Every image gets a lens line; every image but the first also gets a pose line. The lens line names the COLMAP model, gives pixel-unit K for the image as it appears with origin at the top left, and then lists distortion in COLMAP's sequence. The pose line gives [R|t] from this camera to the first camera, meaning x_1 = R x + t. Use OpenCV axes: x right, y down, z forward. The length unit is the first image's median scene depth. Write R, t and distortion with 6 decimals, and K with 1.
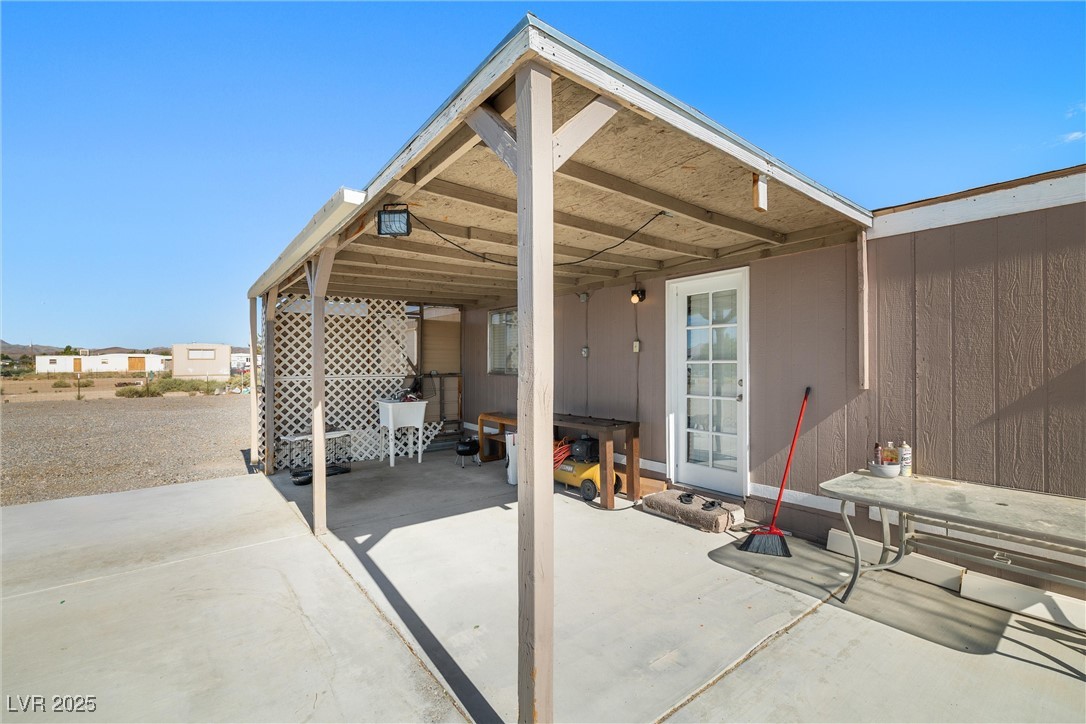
lens RADIAL K [[461.0, 0, 543.0], [0, 461.0, 362.0], [0, 0, 1]] dist [0.000482, -0.000036]
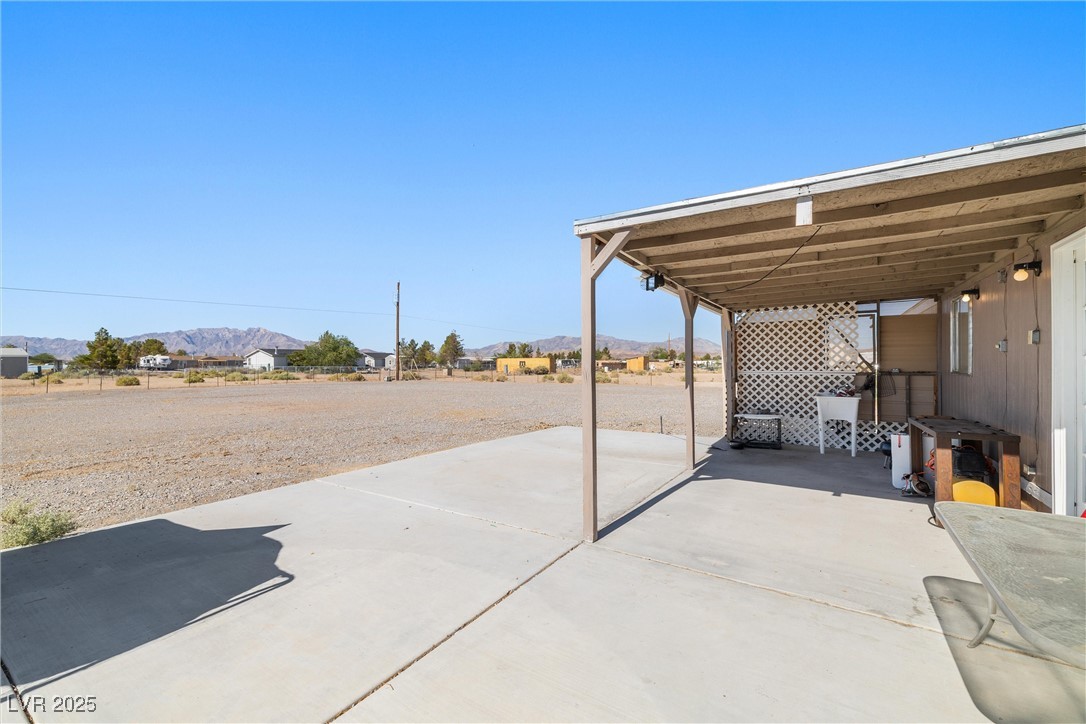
lens RADIAL K [[461.0, 0, 543.0], [0, 461.0, 362.0], [0, 0, 1]] dist [0.000482, -0.000036]
pose [[0.329527, -0.002104, -0.944144, 0.478669], [0.006101, 0.999981, -0.000099, 0.001387], [0.944126, -0.005728, 0.329534, 0.000910]]
